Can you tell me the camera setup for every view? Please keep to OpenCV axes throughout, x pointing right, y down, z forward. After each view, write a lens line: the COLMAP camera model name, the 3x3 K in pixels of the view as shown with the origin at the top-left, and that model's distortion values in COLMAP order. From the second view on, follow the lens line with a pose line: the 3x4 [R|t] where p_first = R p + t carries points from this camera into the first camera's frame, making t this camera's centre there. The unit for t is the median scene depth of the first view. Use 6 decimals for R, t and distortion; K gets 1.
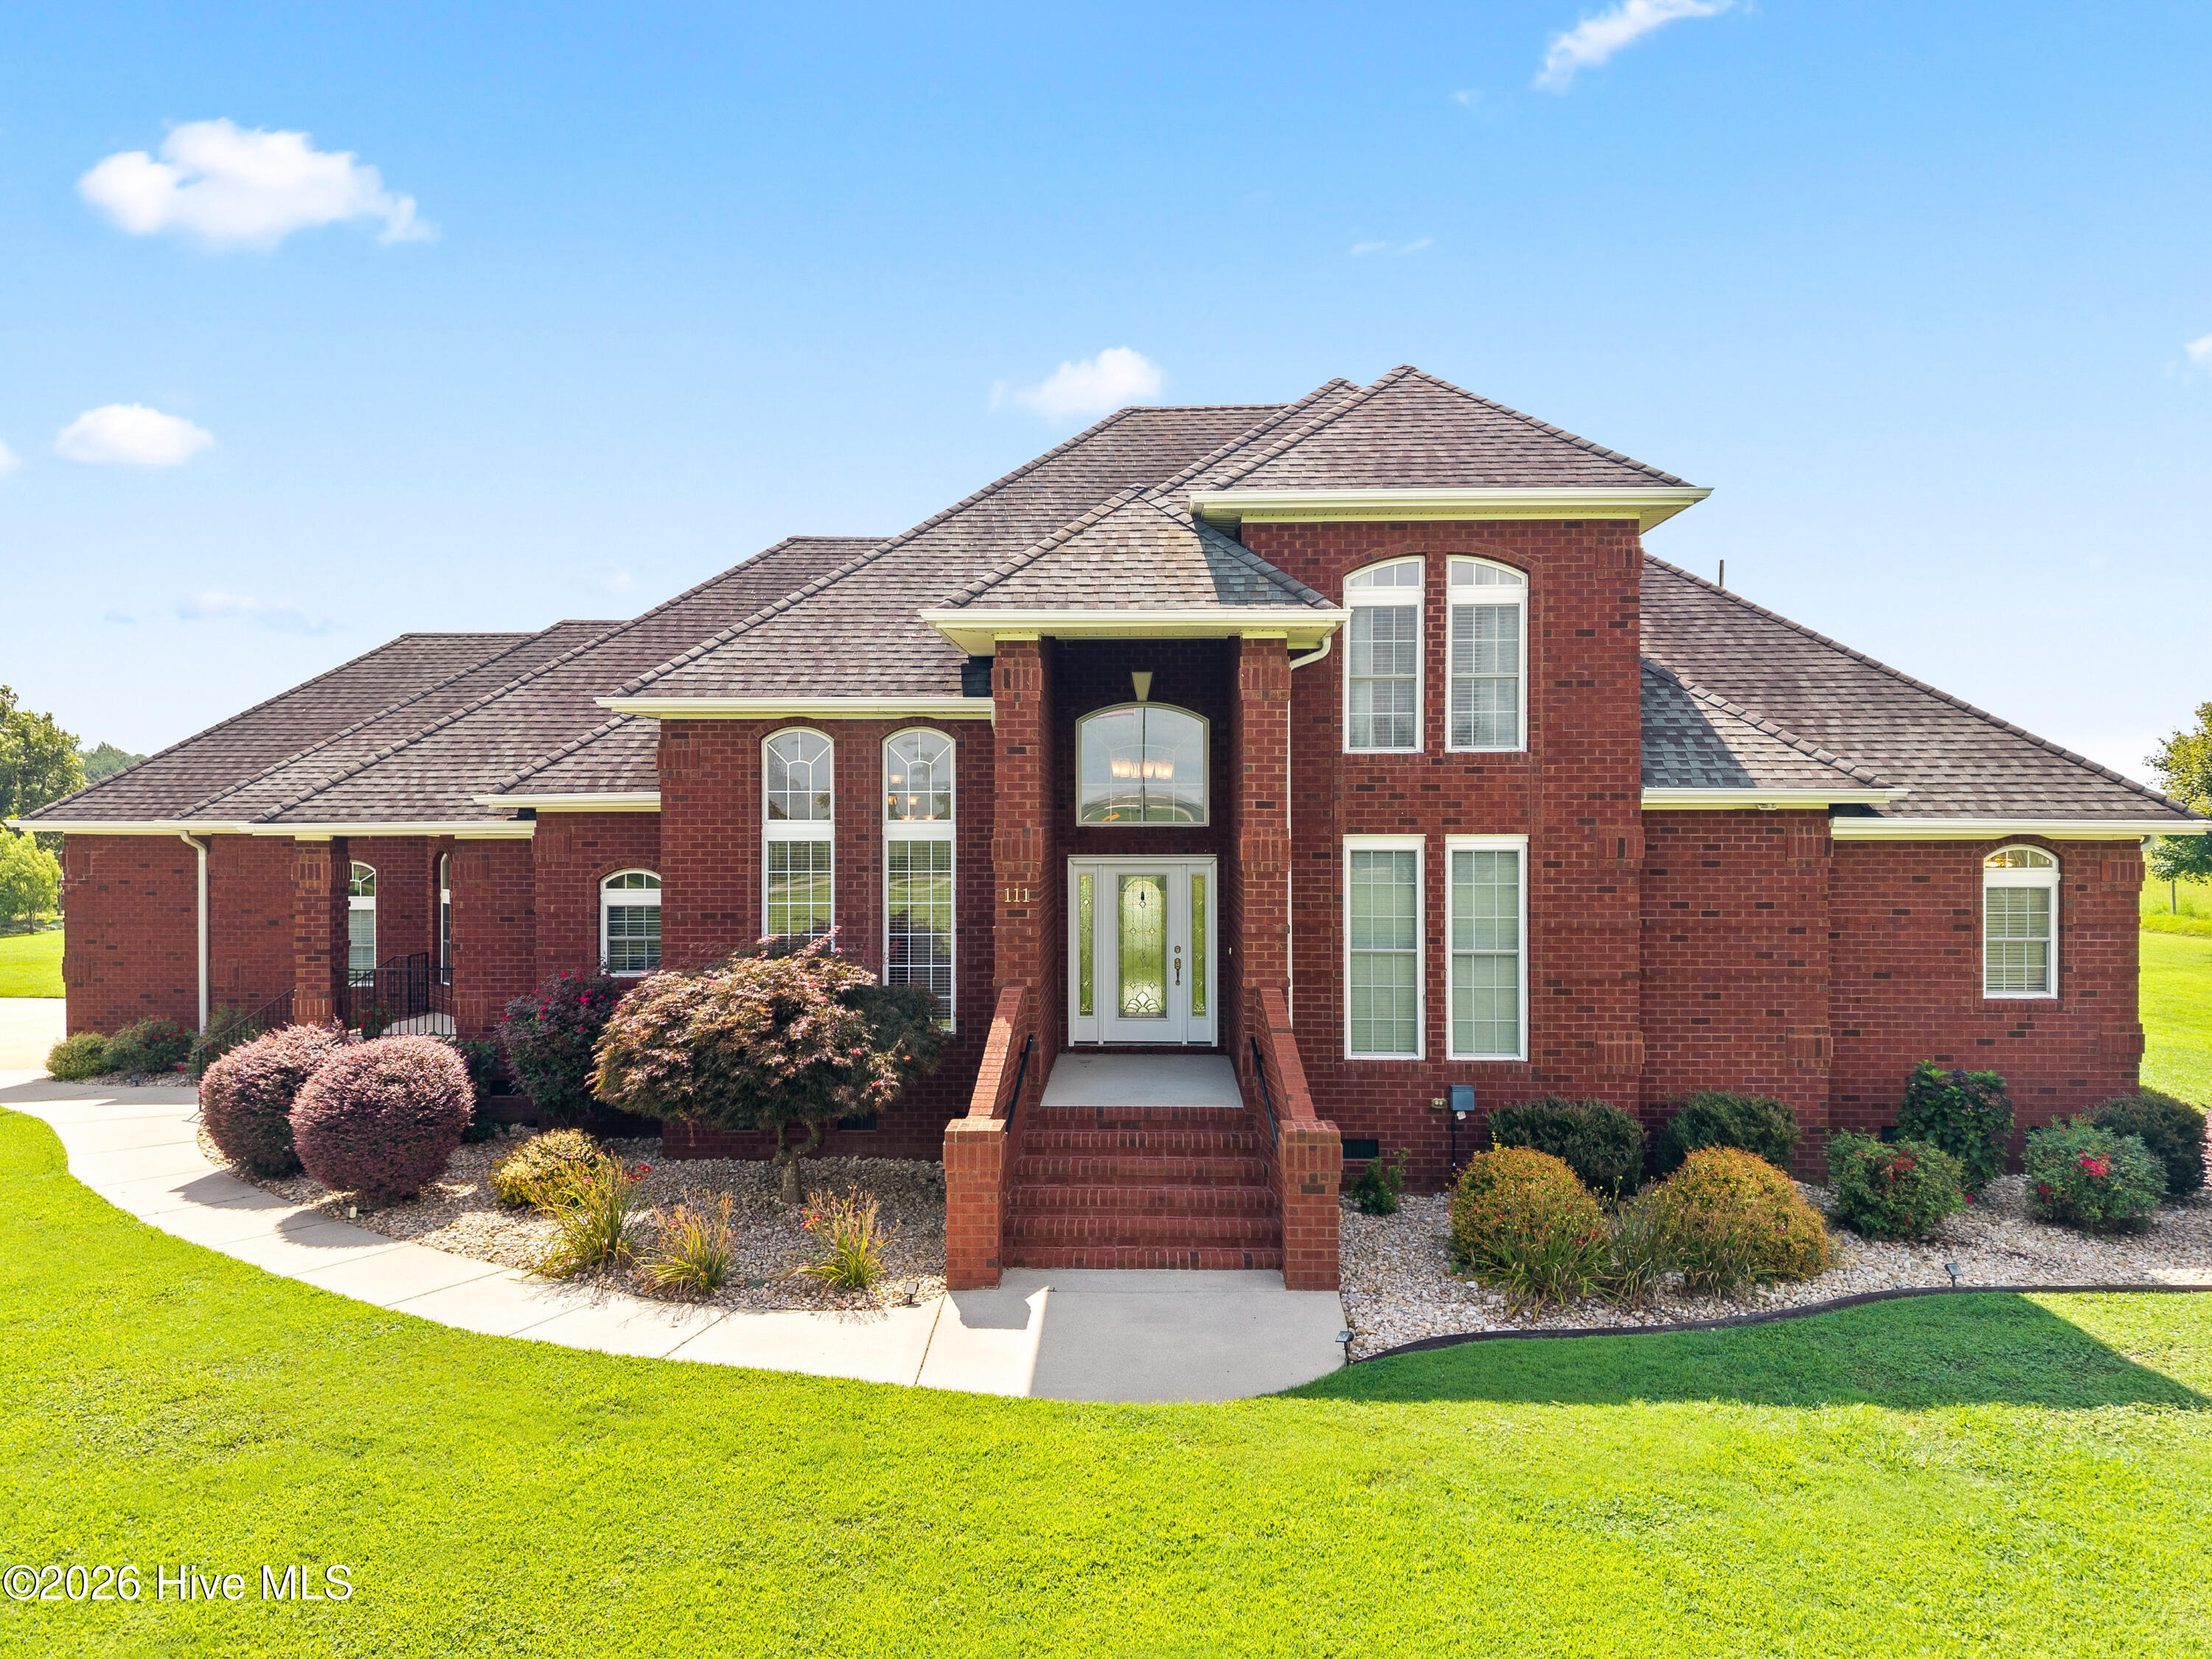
lens RADIAL K [[1477.7, 0, 1100.3], [0, 1477.7, 832.4], [0, 0, 1]] dist [0.027802, -0.031656]
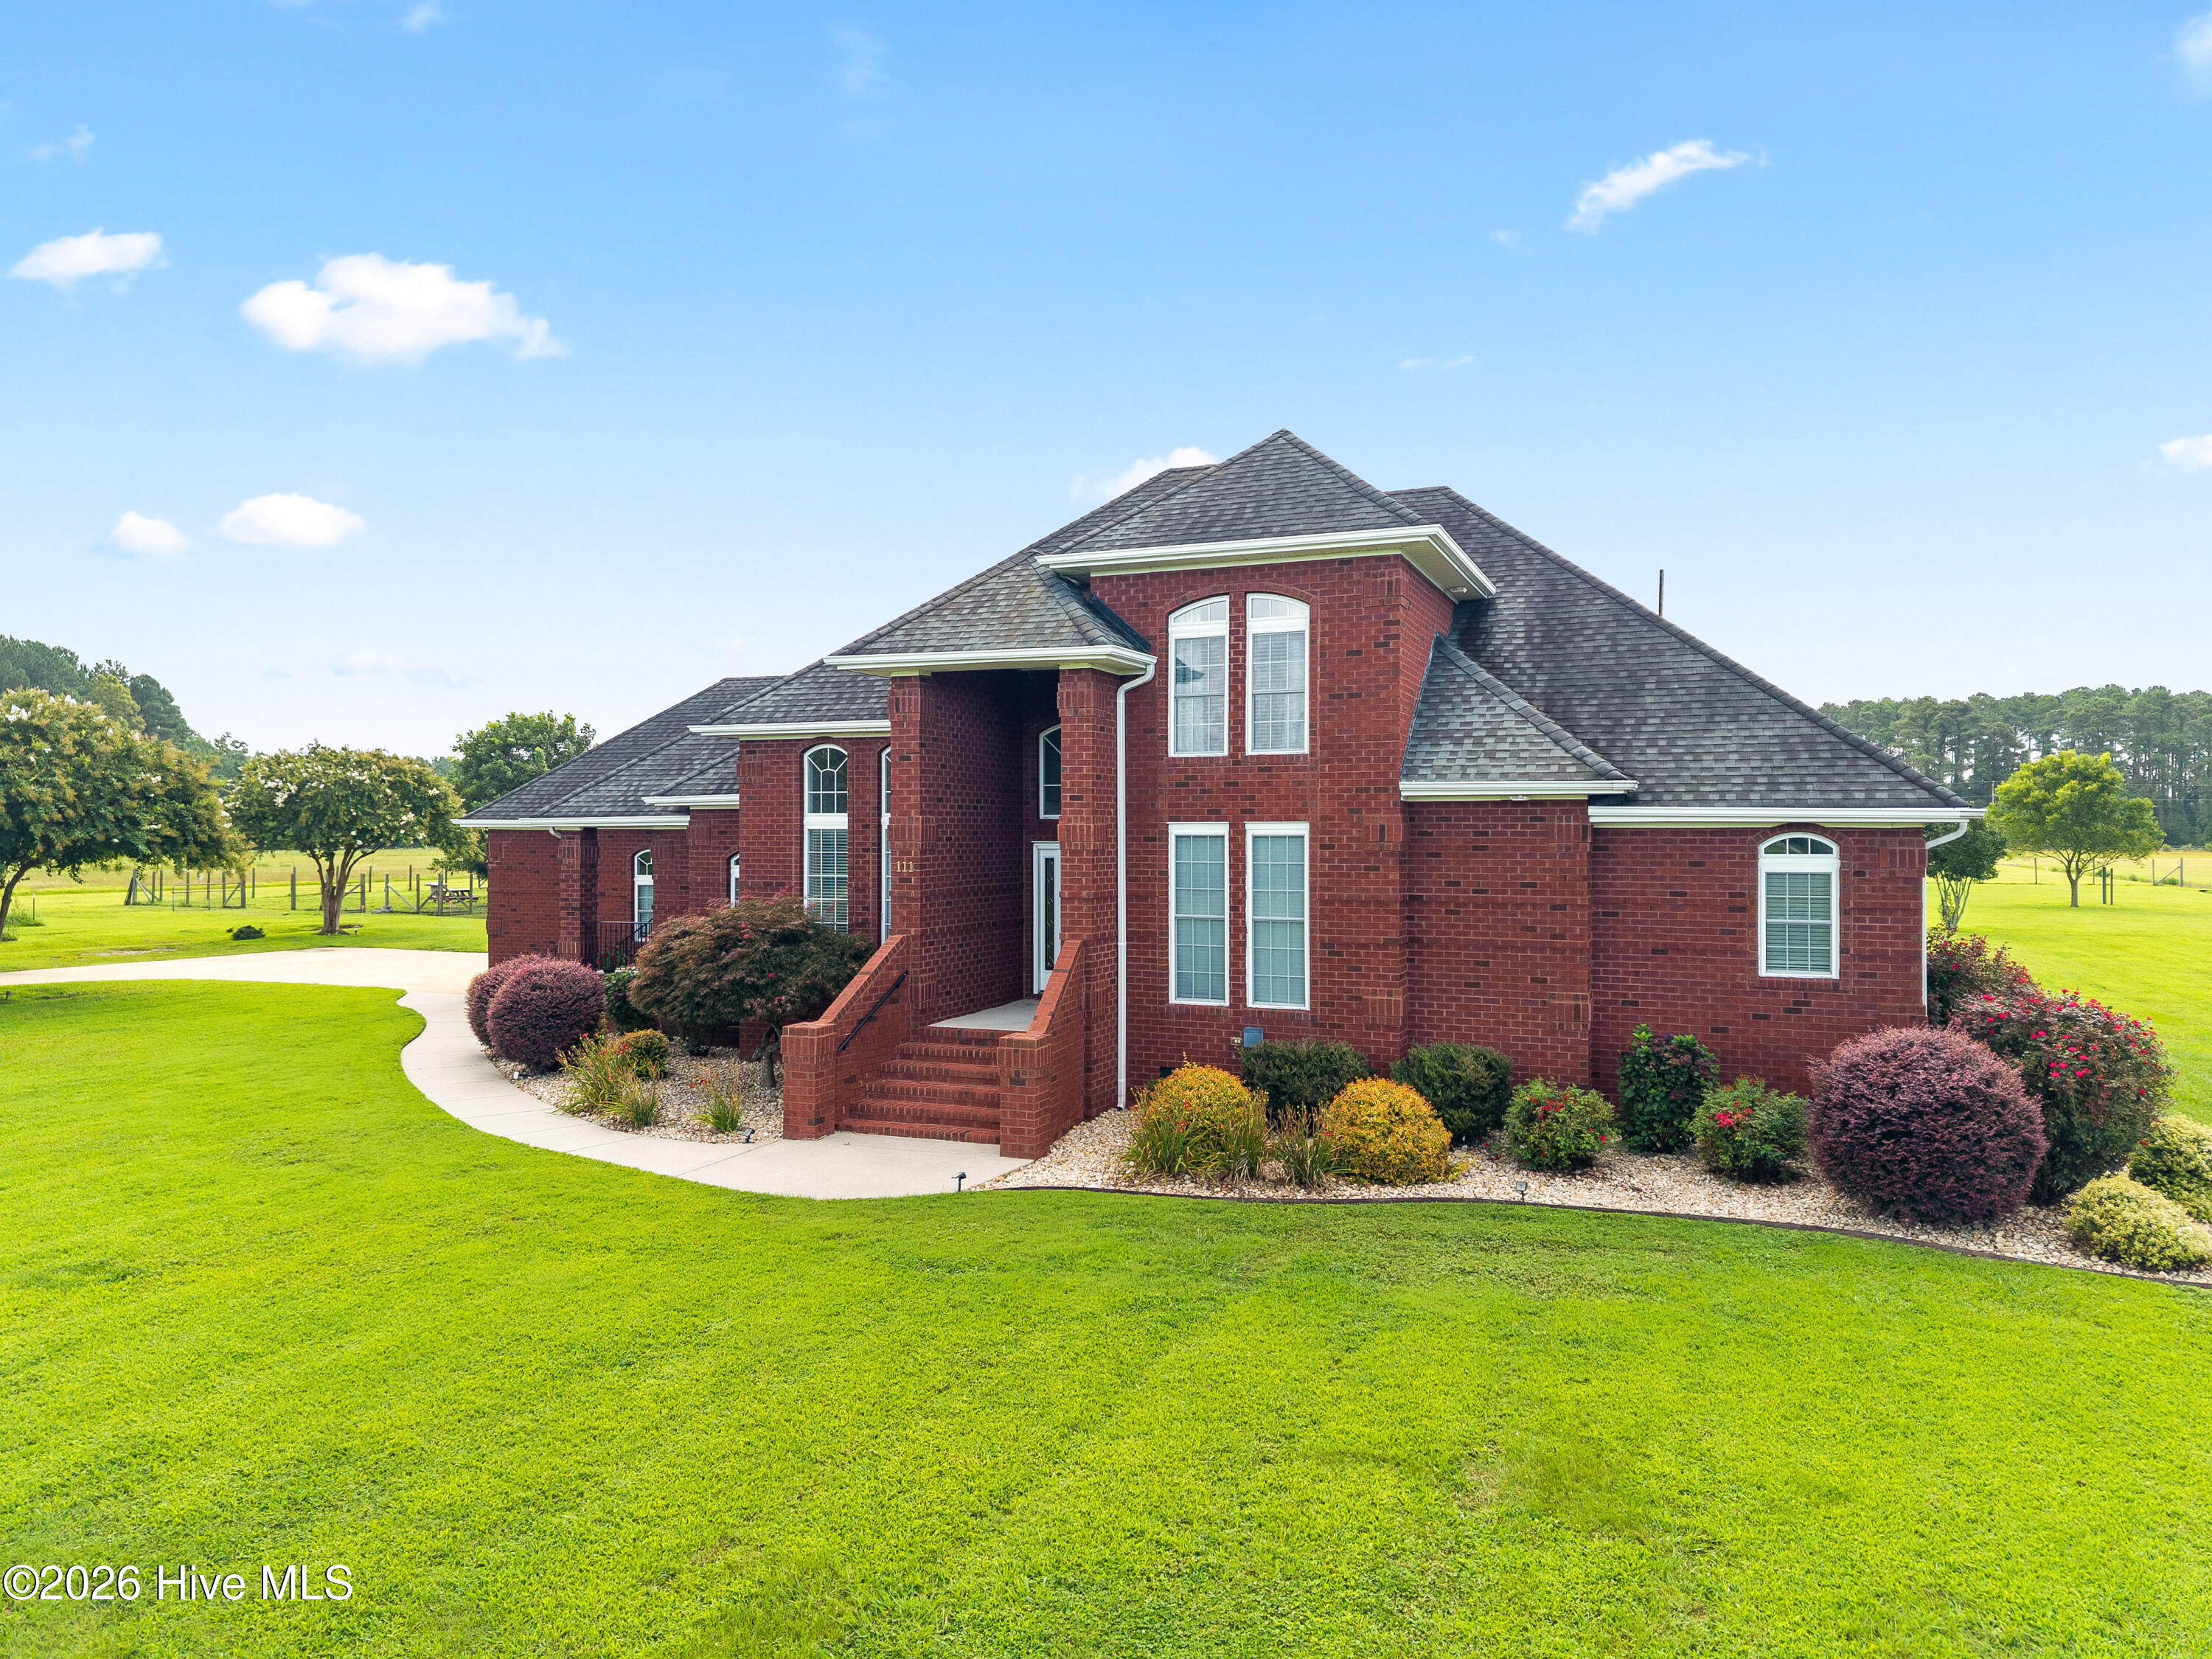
lens RADIAL K [[1477.7, 0, 1097.6], [0, 1477.7, 824.8], [0, 0, 1]] dist [0.027802, -0.031656]
pose [[0.932594, 0.000066, -0.360928, 0.559042], [-0.005805, 0.999873, -0.014814, 0.022412], [0.360881, 0.015911, 0.932476, -0.178874]]
